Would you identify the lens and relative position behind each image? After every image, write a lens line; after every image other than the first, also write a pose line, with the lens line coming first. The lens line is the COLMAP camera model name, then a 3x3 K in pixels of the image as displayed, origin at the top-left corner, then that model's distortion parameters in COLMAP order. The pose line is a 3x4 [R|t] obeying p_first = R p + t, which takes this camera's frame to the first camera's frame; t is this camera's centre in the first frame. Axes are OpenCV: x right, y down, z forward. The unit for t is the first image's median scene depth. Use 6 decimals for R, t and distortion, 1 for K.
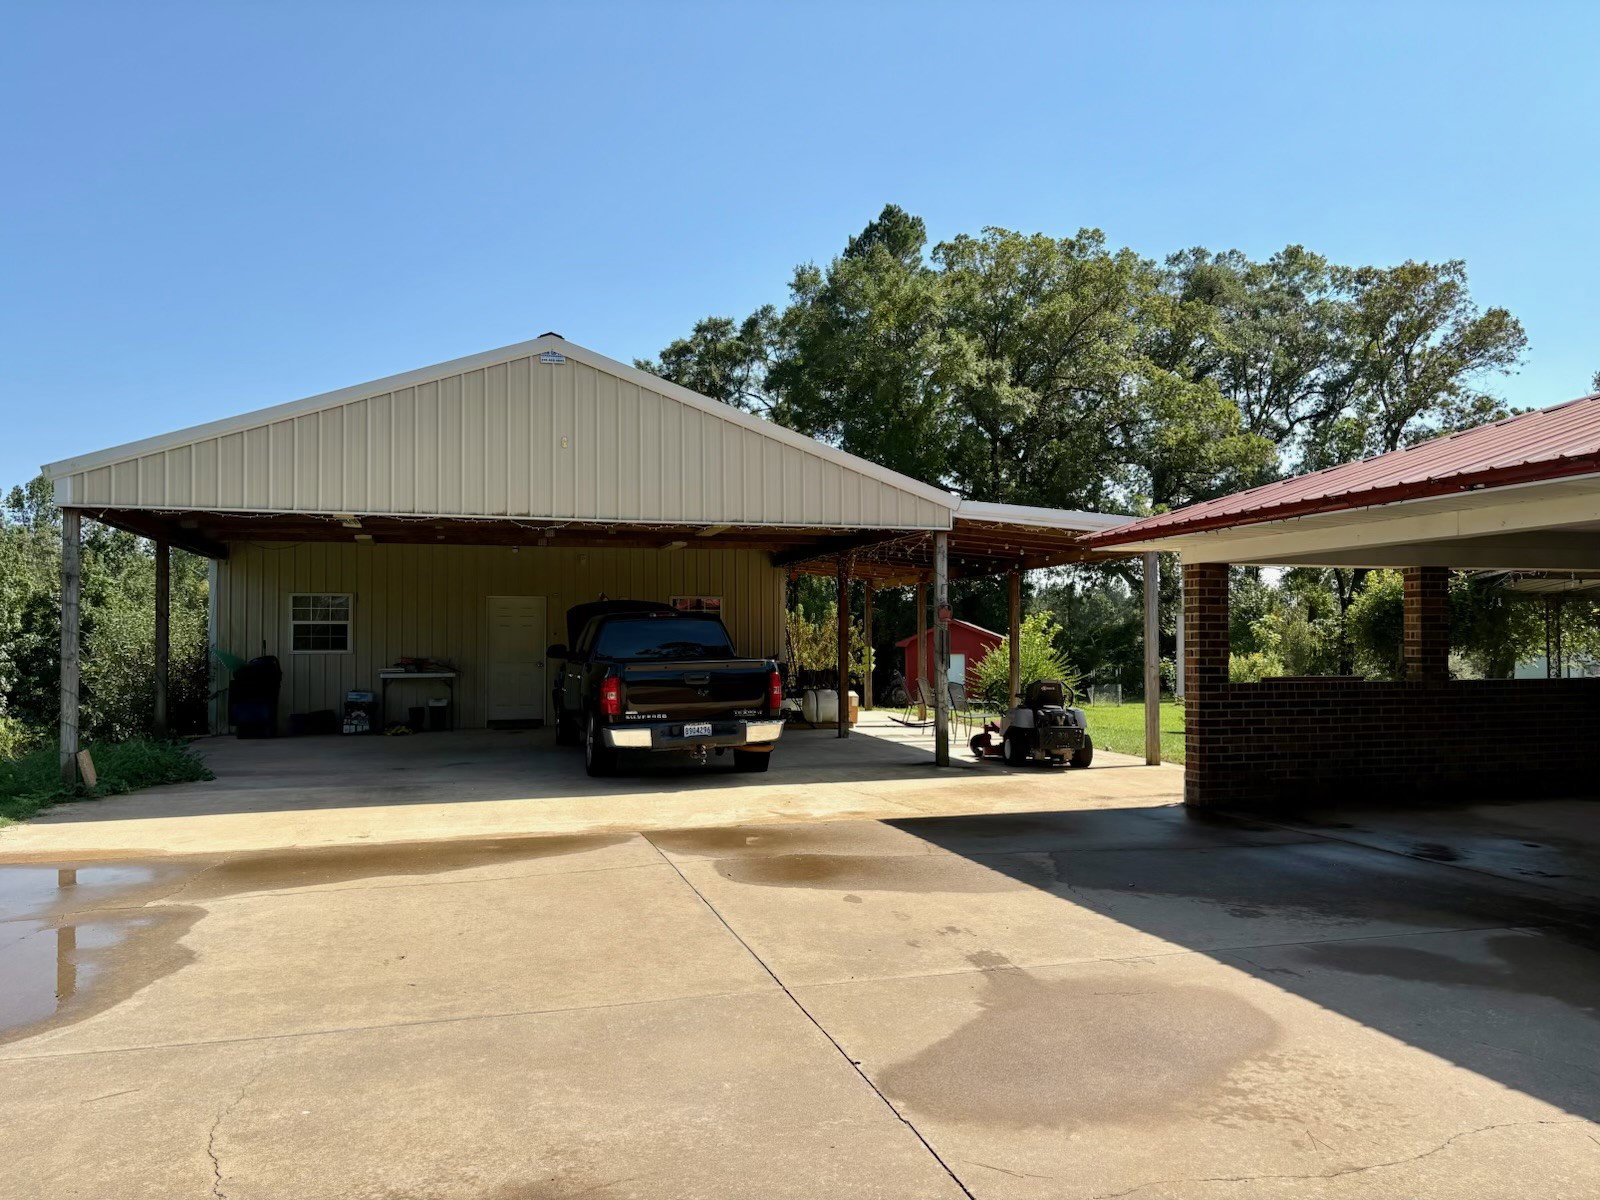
lens RADIAL K [[1213.2, 0, 800.0], [0, 1213.2, 600.0], [0, 0, 1]] dist [0.020855, -0.007273]
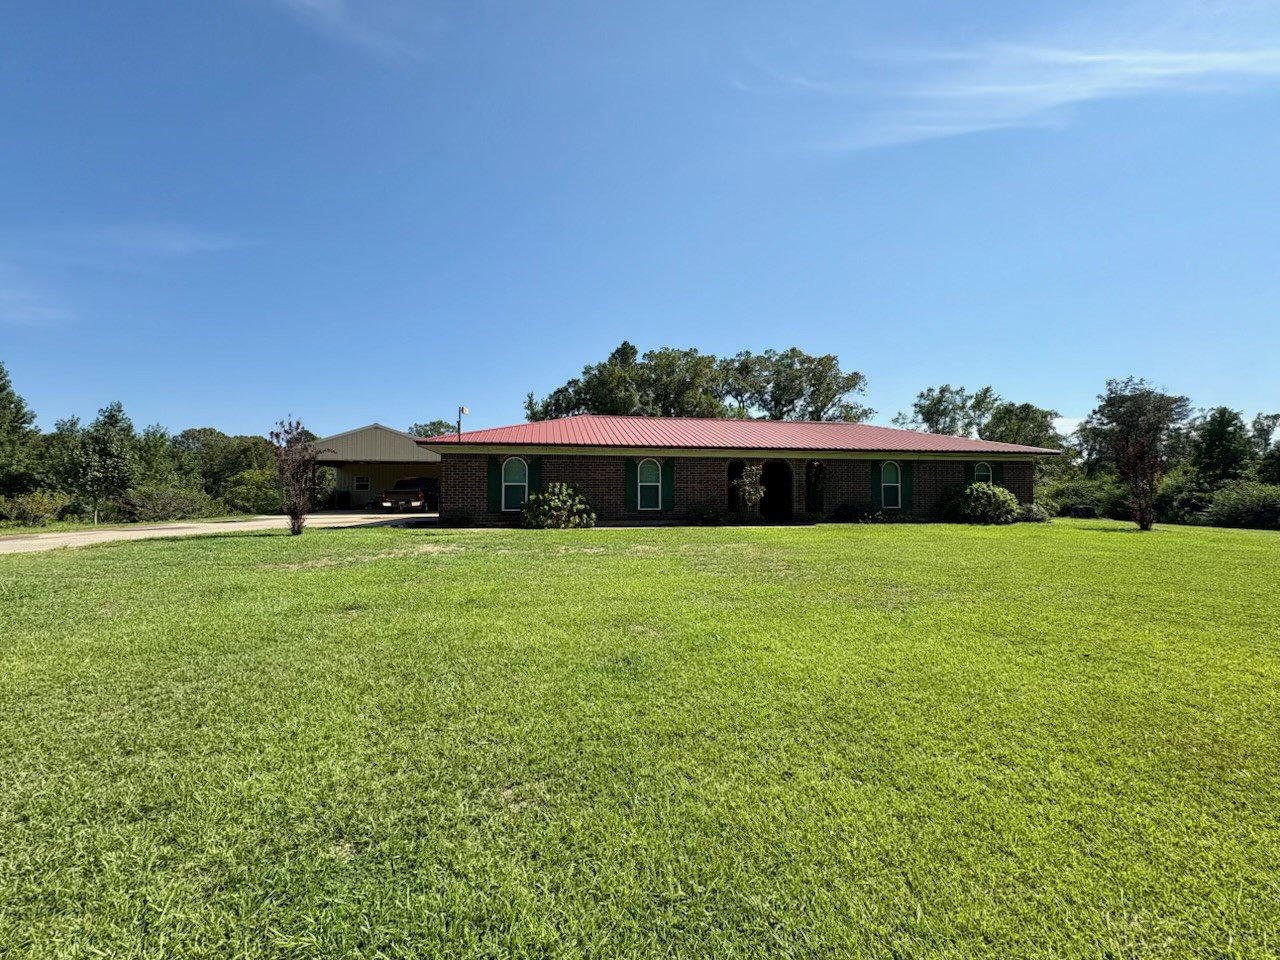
lens RADIAL K [[510.4, 0, 640.0], [0, 510.4, 480.0], [0, 0, 1]] dist [-0.010847, -0.000180]
pose [[0.996115, -0.002214, -0.088033, 0.215313], [0.002267, 0.999997, 0.000500, 0.002749], [0.088031, -0.000698, 0.996117, -0.199314]]
